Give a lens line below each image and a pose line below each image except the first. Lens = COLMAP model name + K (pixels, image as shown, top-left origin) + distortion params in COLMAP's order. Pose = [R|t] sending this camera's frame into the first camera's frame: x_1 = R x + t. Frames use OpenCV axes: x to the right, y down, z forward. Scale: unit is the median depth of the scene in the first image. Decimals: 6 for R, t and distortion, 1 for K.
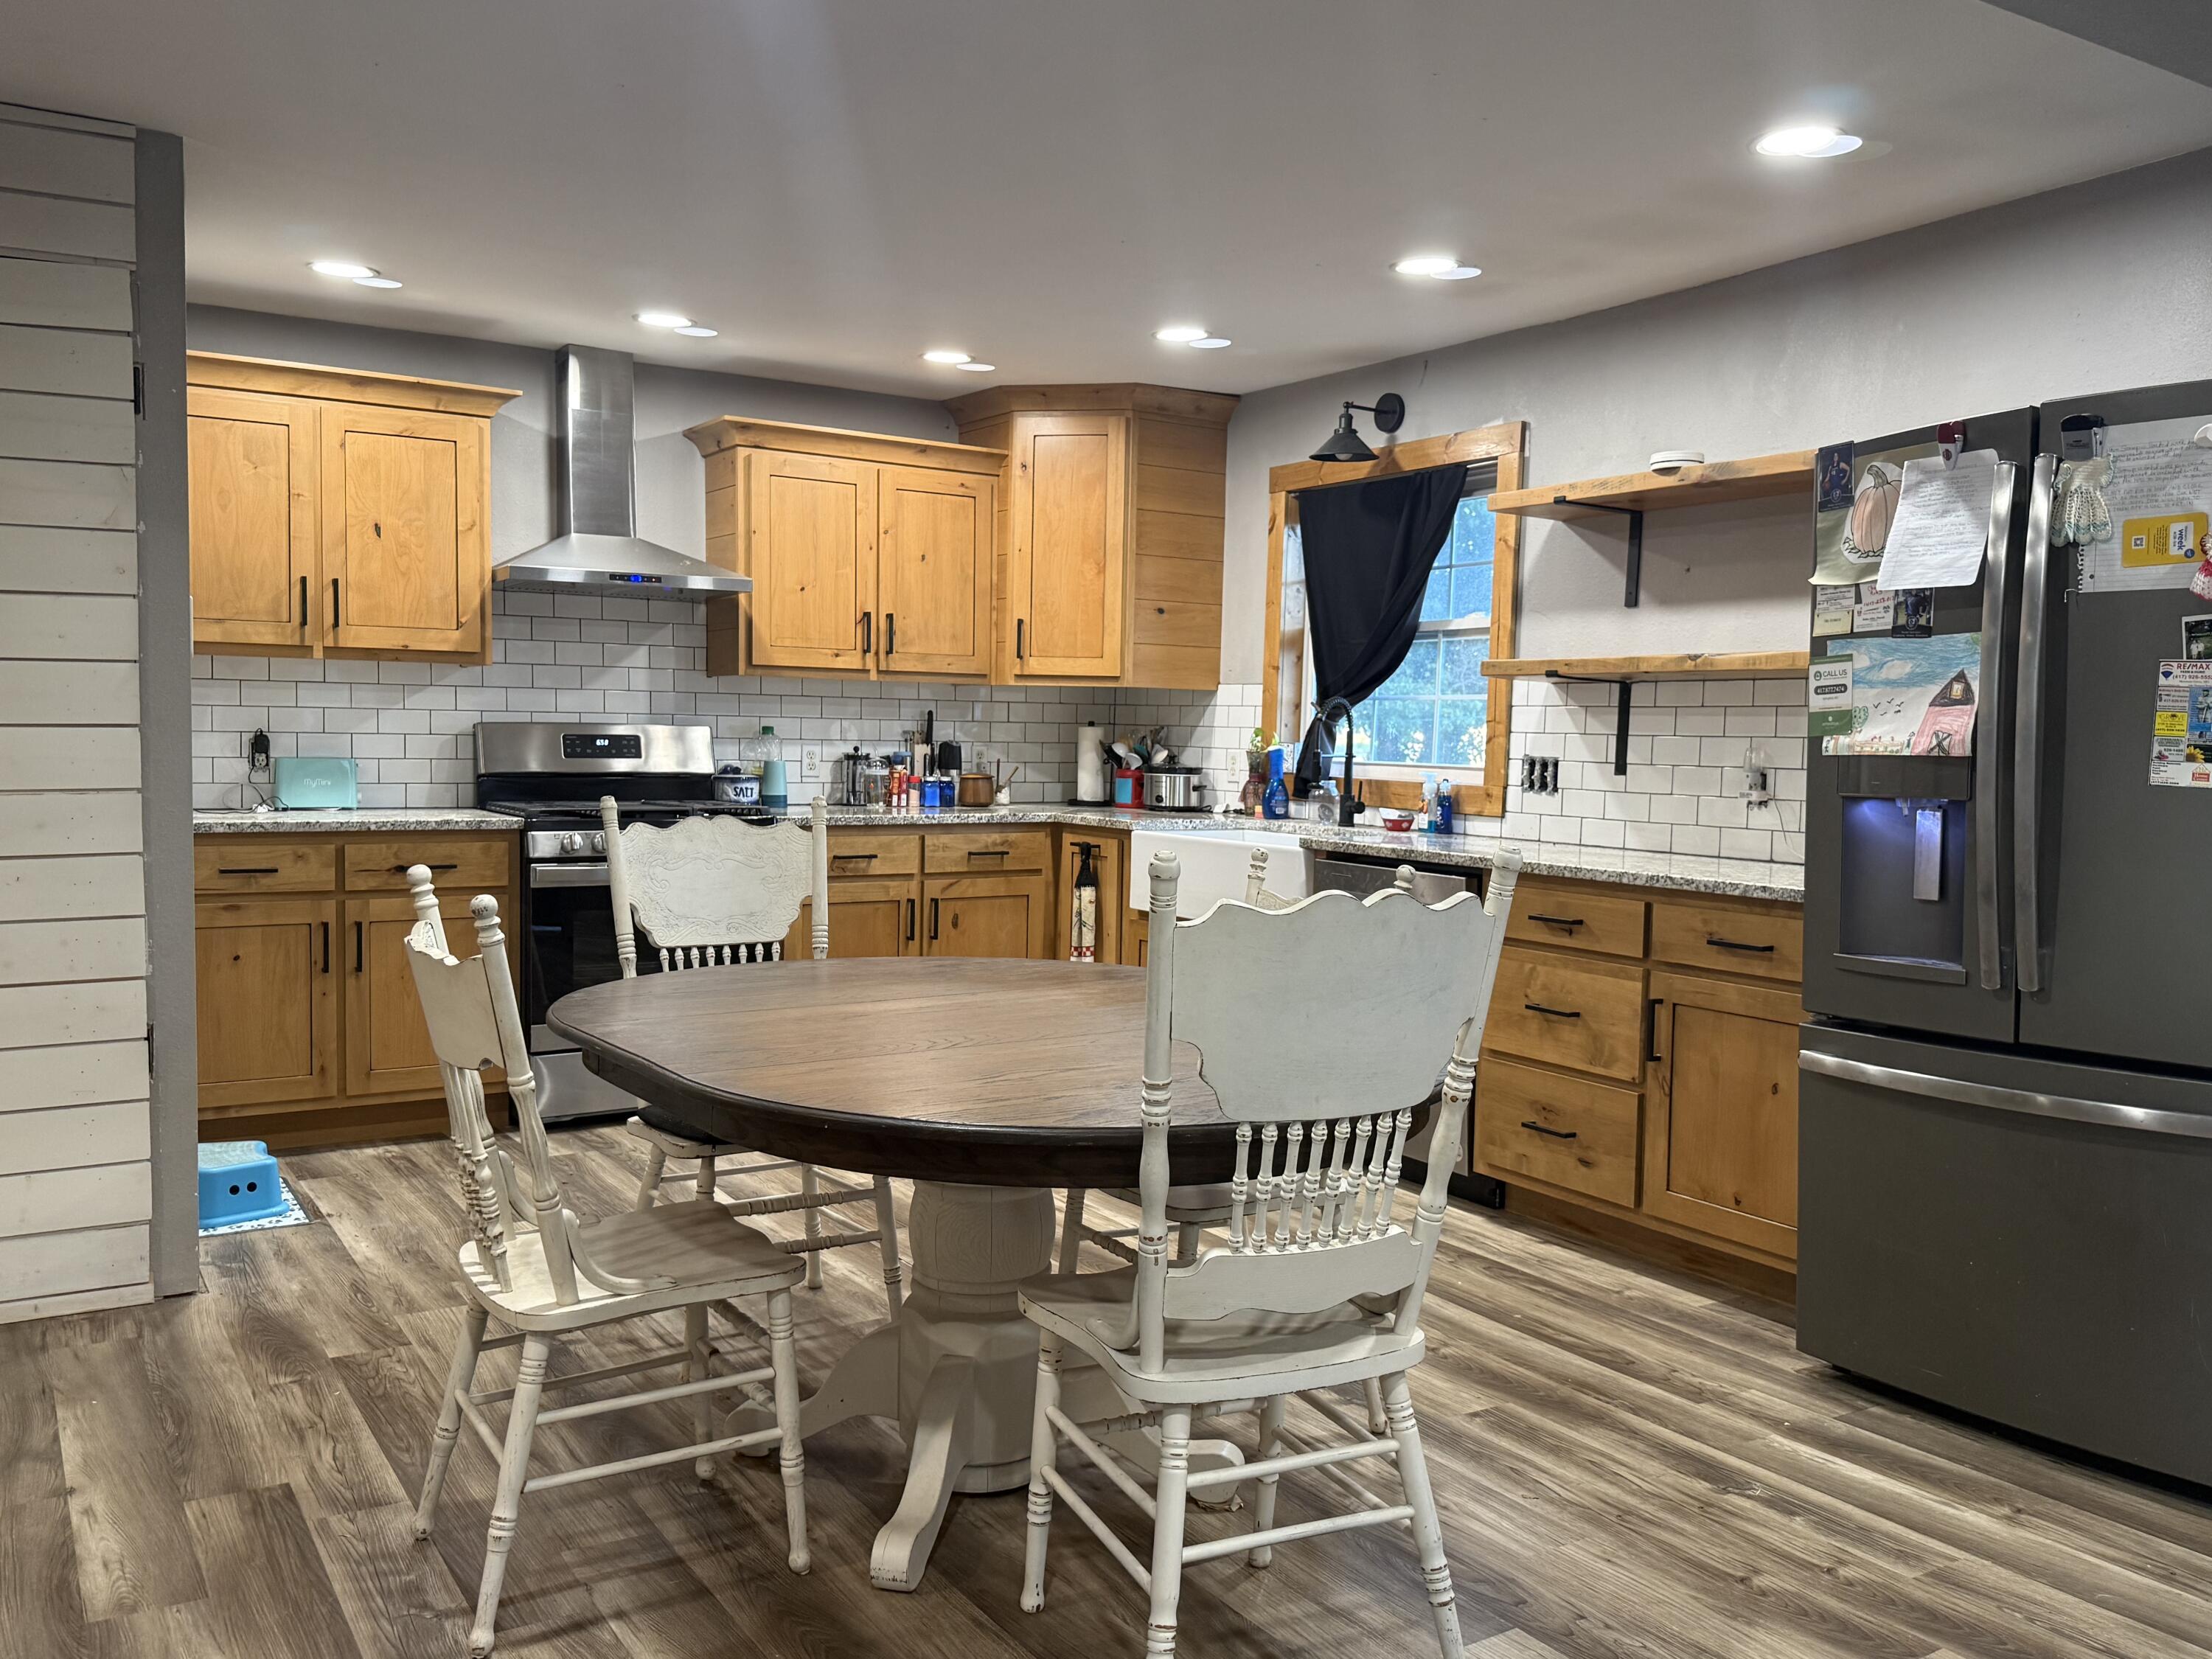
lens RADIAL K [[1815.8, 0, 1143.2], [0, 1815.8, 842.2], [0, 0, 1]] dist [0.084347, -0.176231]
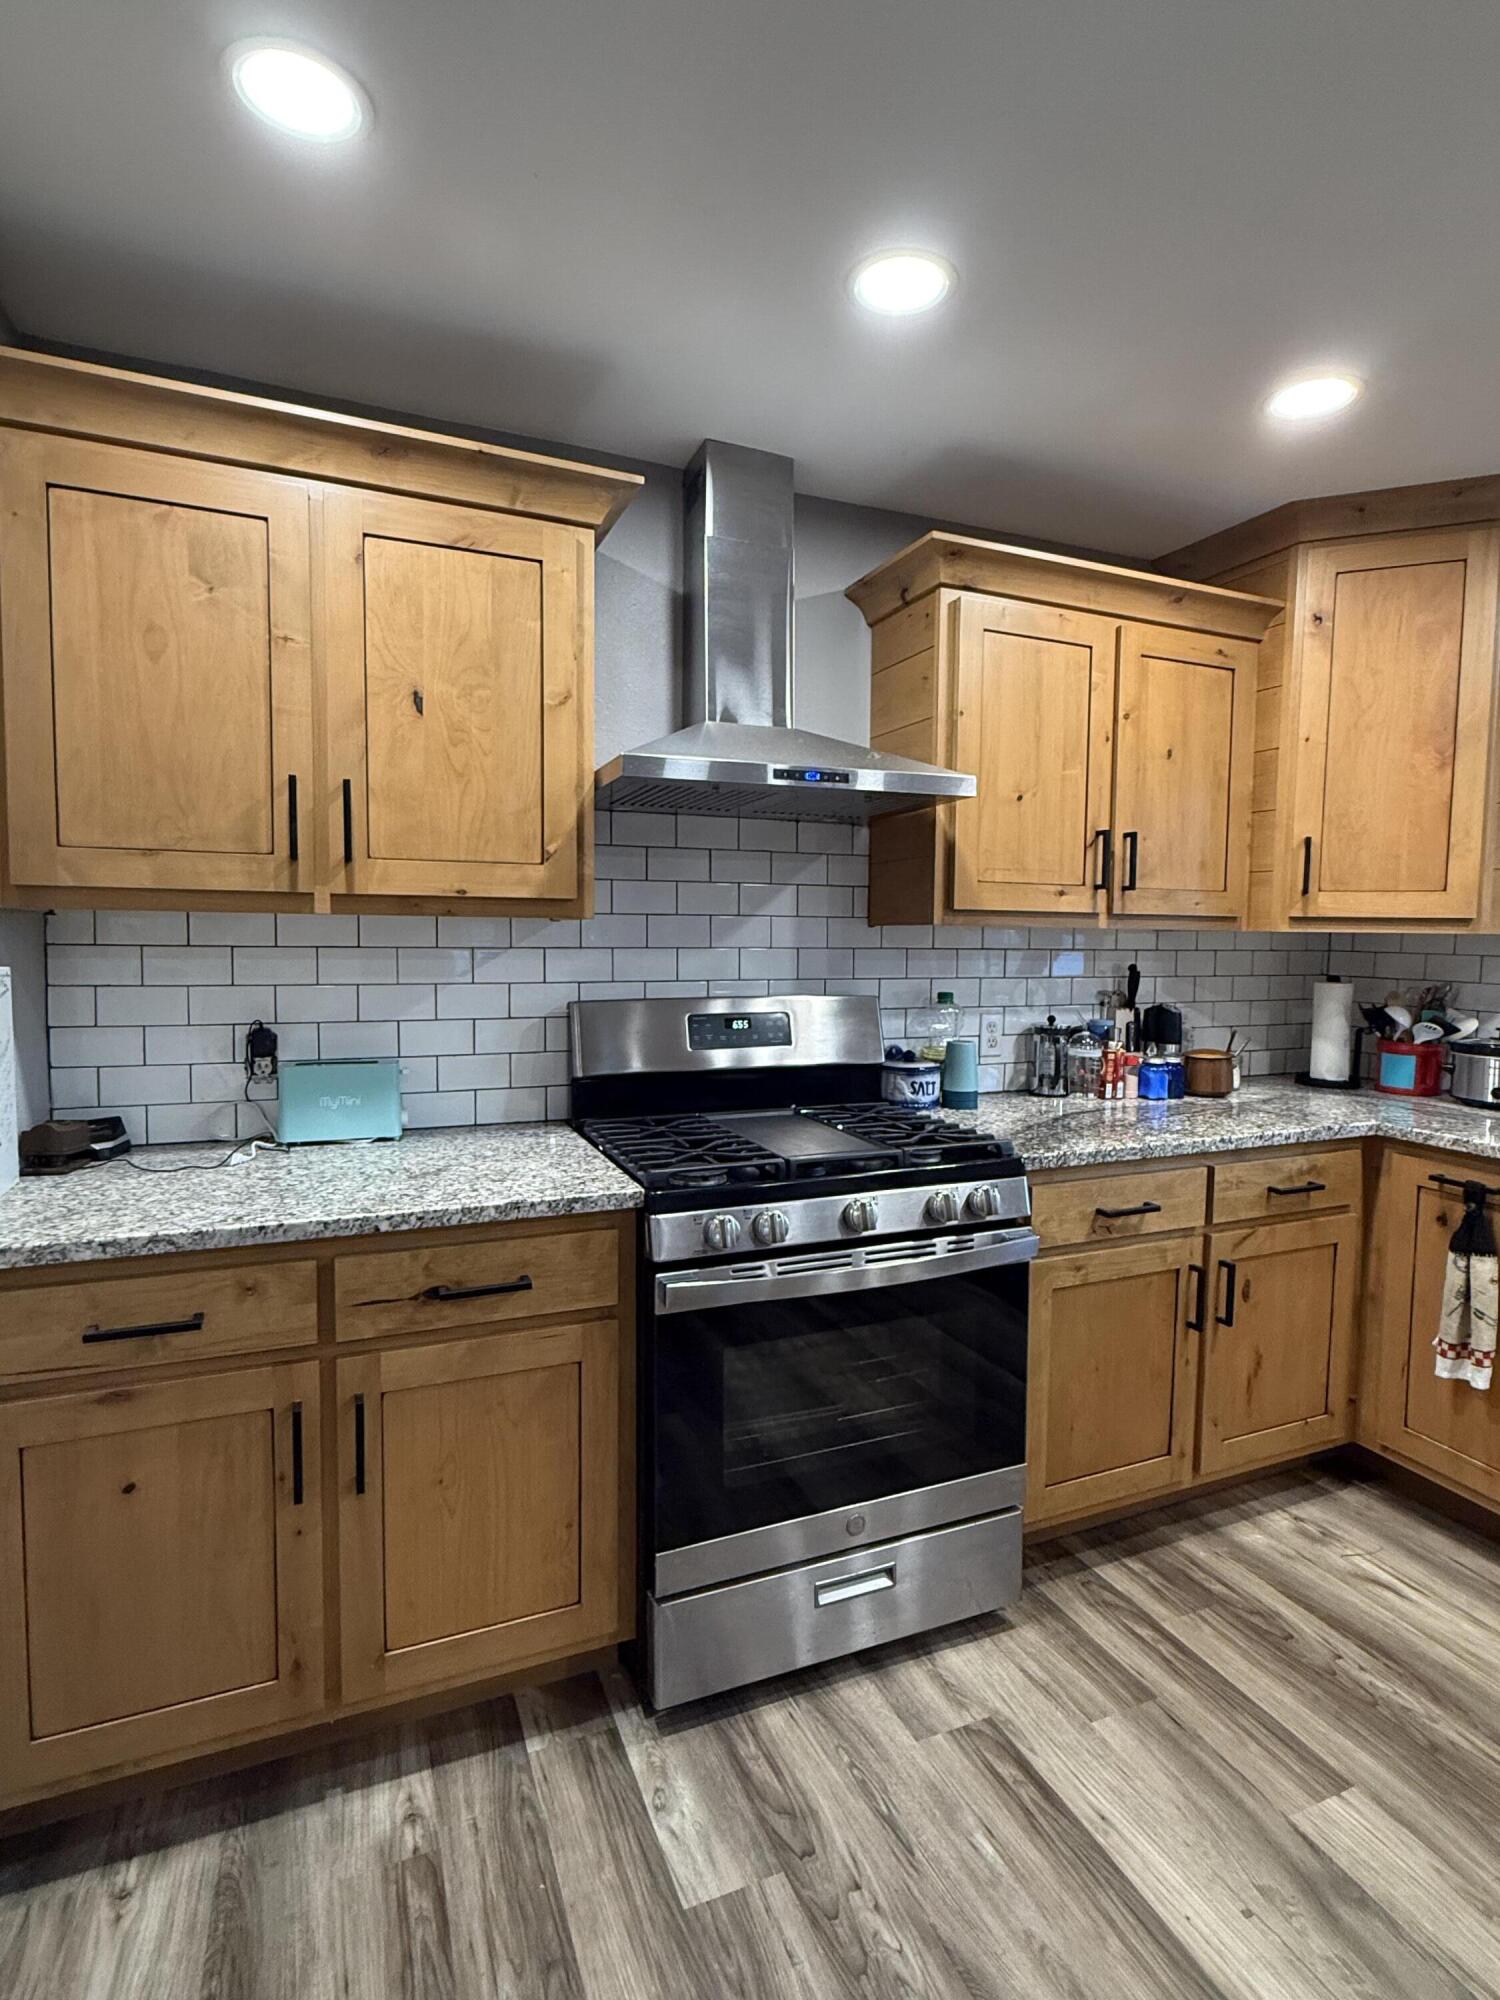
lens RADIAL K [[1001.4, 0, 733.1], [0, 1001.4, 996.9], [0, 0, 1]] dist [-0.003489, -0.002055]
pose [[0.979759, 0.005514, -0.200106, -0.237257], [-0.005524, 0.999985, 0.000509, -0.069714], [0.200106, 0.000607, 0.979774, 0.666238]]
